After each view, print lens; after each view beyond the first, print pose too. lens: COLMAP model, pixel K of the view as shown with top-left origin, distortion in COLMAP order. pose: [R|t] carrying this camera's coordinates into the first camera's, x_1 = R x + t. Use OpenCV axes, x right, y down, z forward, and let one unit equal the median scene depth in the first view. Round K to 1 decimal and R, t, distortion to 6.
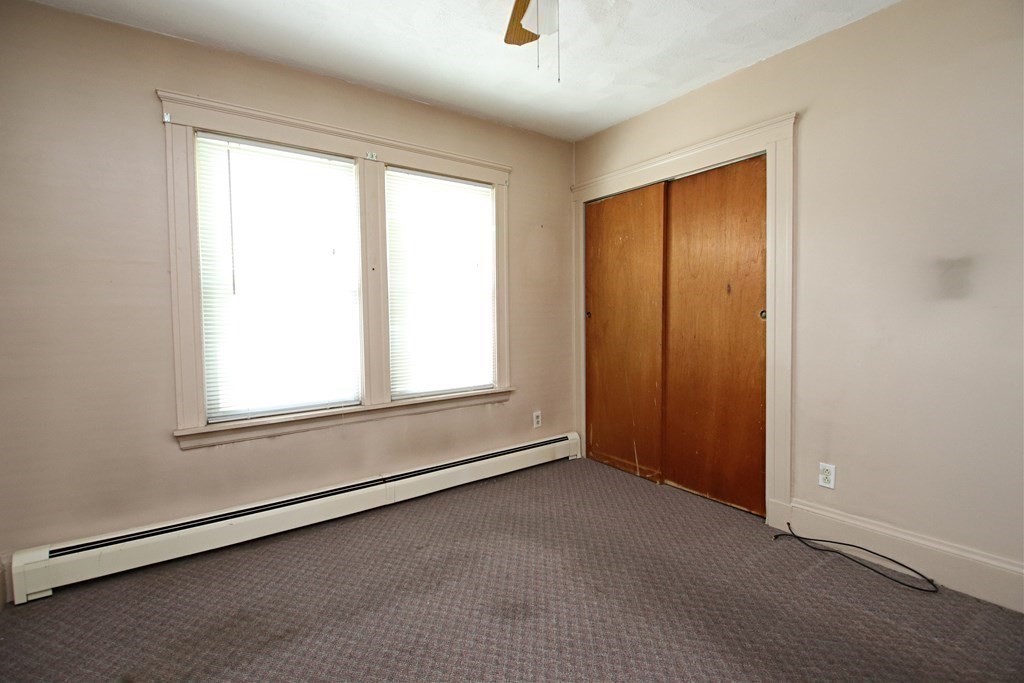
lens RADIAL K [[472.2, 0, 514.1], [0, 472.2, 333.9], [0, 0, 1]] dist [0.000373, -0.019679]
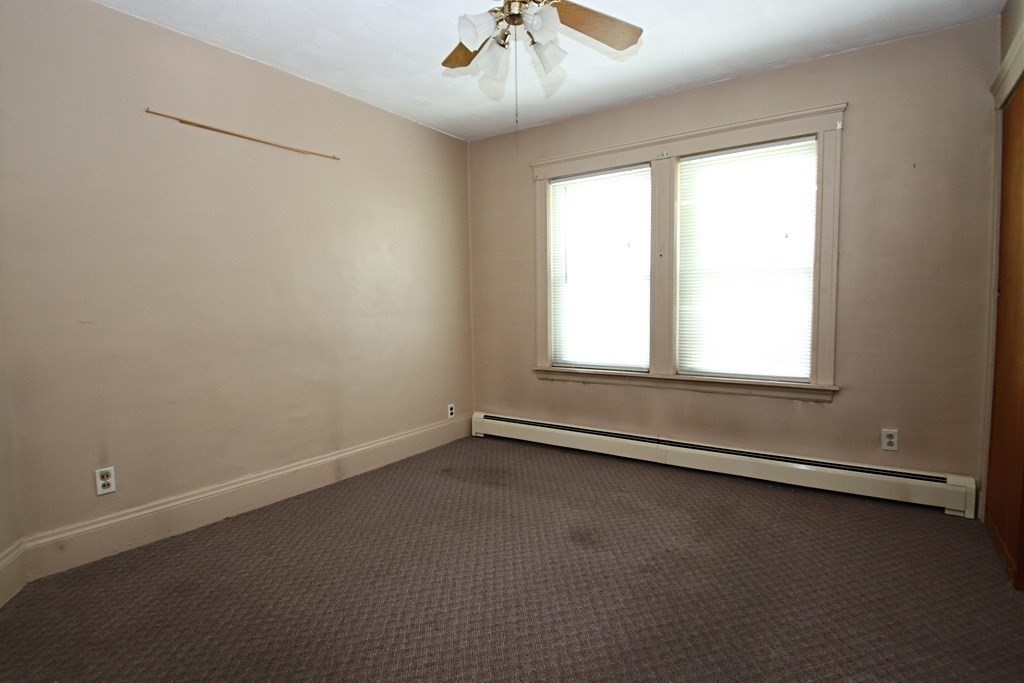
lens RADIAL K [[515.4, 0, 512.0], [0, 515.4, 341.5], [0, 0, 1]] dist [-0.034480, -0.000279]
pose [[0.312291, 0.073985, -0.947101, 0.749002], [-0.031038, 0.997225, 0.067667, -0.002907], [0.949479, 0.008264, 0.313720, 0.264592]]
